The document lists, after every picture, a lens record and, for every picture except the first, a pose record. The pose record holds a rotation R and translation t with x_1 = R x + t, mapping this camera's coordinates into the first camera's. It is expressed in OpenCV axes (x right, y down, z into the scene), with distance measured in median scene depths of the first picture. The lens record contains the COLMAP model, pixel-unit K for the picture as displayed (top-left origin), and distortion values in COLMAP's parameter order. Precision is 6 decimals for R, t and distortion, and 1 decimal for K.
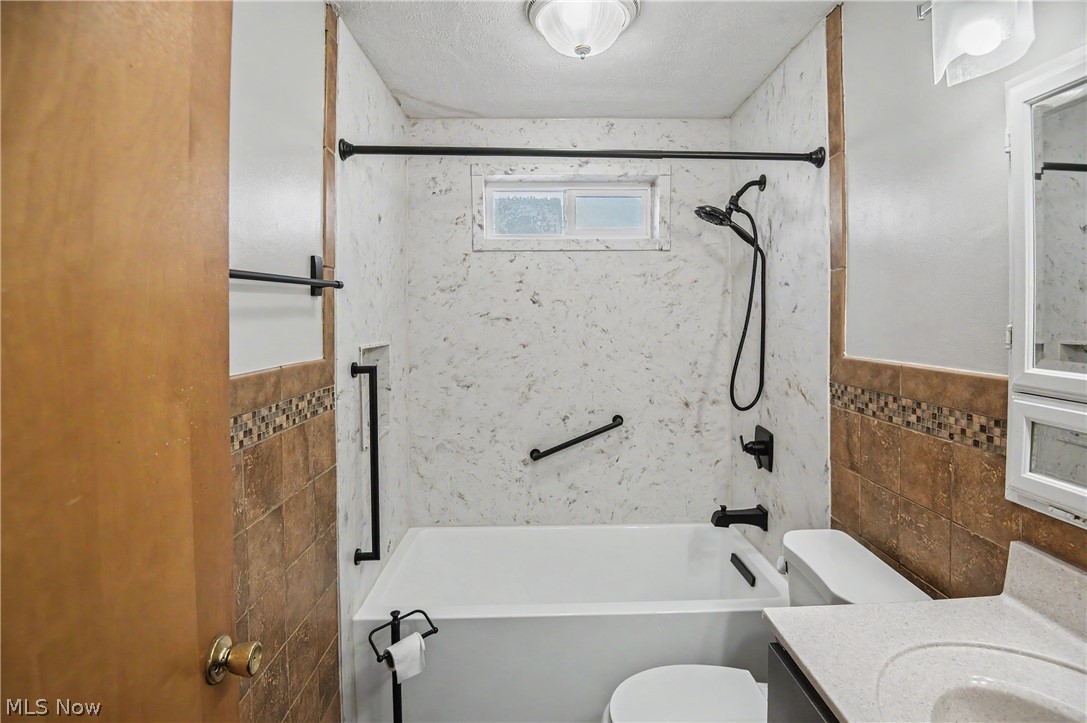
lens RADIAL K [[527.8, 0, 540.0], [0, 527.8, 333.1], [0, 0, 1]] dist [-0.002486, -0.021365]
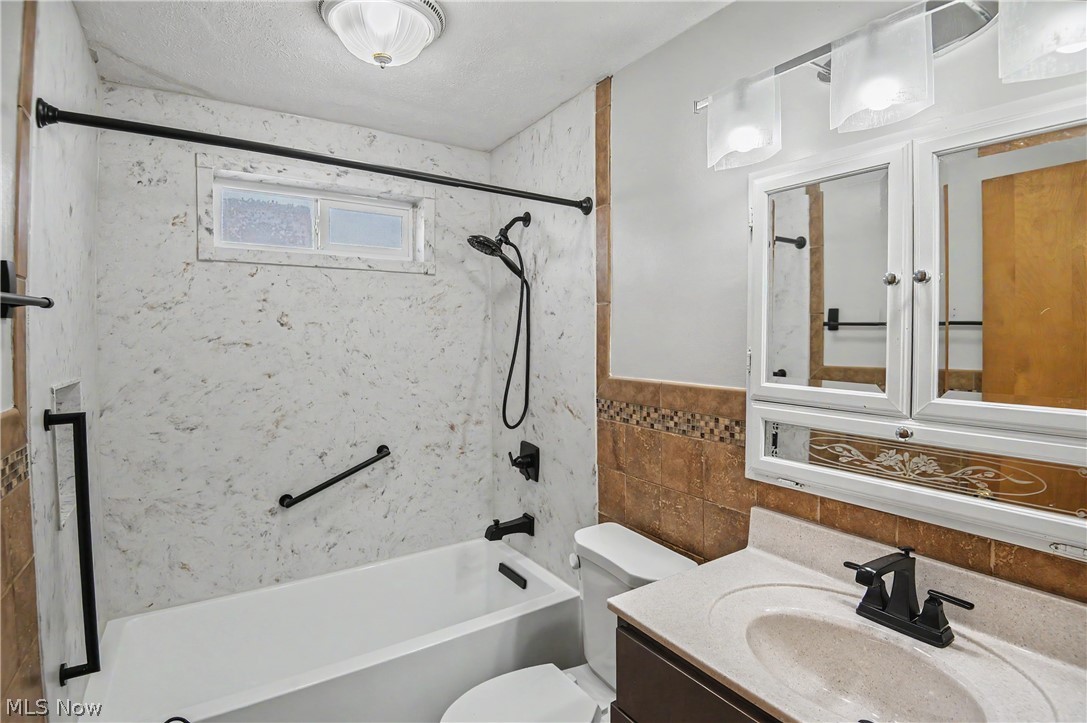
lens RADIAL K [[537.9, 0, 550.8], [0, 537.9, 355.0], [0, 0, 1]] dist [-0.010815, -0.021214]
pose [[0.840826, -0.017981, 0.541006, -0.142606], [0.015087, 0.999838, 0.009783, -0.013511], [-0.541095, -0.000064, 0.840962, 0.033409]]
